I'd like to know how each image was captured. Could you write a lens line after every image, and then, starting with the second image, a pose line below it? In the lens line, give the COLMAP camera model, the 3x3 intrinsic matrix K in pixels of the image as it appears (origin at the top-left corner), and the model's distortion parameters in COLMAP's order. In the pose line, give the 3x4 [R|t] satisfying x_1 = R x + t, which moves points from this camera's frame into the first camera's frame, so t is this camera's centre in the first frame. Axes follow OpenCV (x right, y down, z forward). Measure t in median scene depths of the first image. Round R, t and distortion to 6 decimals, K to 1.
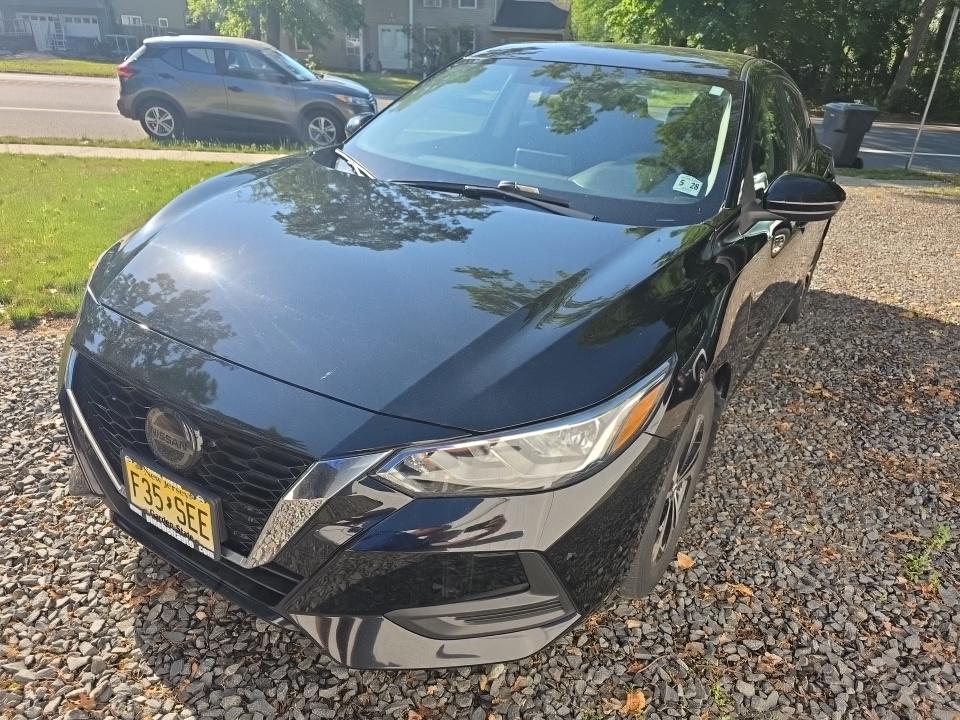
lens RADIAL K [[651.3, 0, 480.0], [0, 651.3, 360.0], [0, 0, 1]] dist [0.055383, -0.050404]
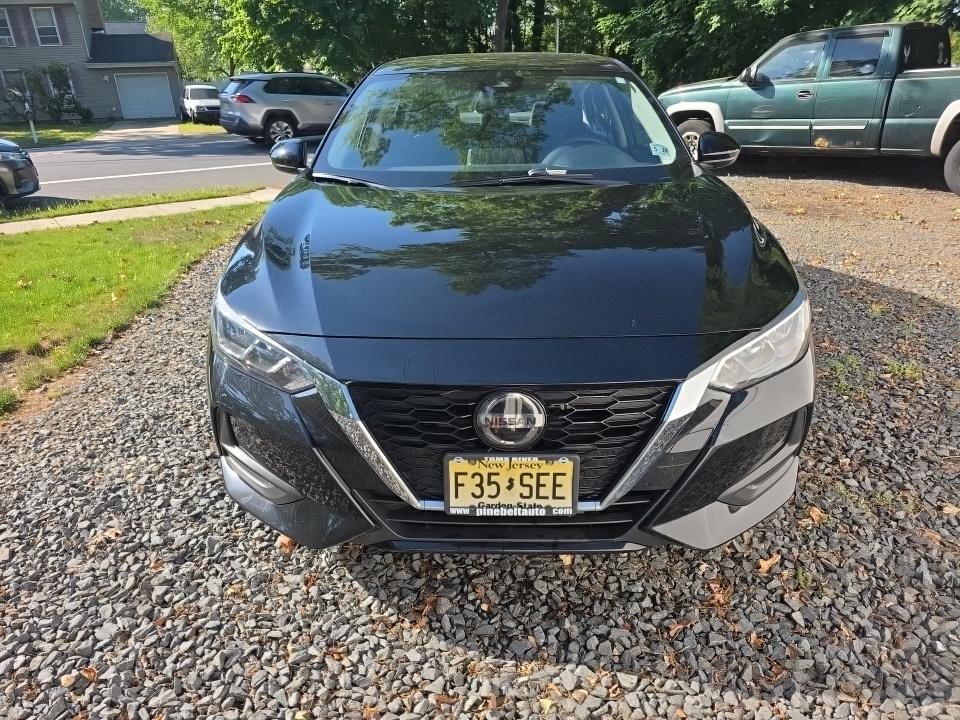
lens RADIAL K [[651.3, 0, 480.0], [0, 651.3, 360.0], [0, 0, 1]] dist [0.055383, -0.050404]
pose [[0.862801, -0.268534, 0.428327, -0.765899], [0.281313, 0.958993, 0.034565, -0.022352], [-0.420045, 0.090671, 0.902962, 0.039295]]
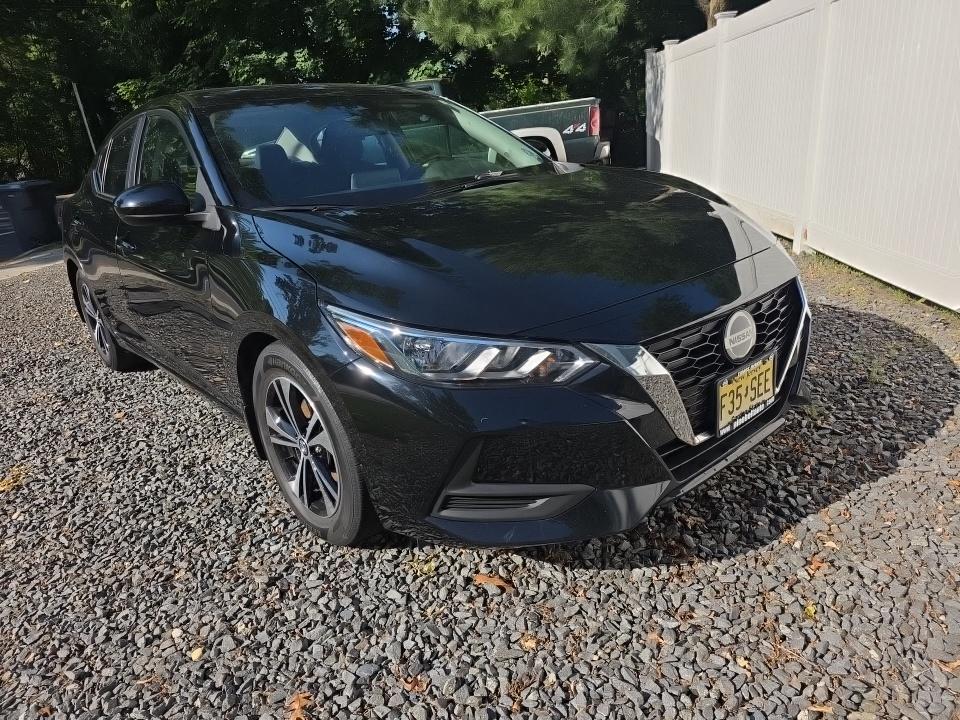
lens RADIAL K [[651.3, 0, 480.0], [0, 651.3, 360.0], [0, 0, 1]] dist [0.055383, -0.050404]
pose [[0.274225, -0.403651, 0.872849, -1.413956], [0.494100, 0.837819, 0.232219, -0.317955], [-0.825025, 0.367594, 0.429195, 0.719310]]
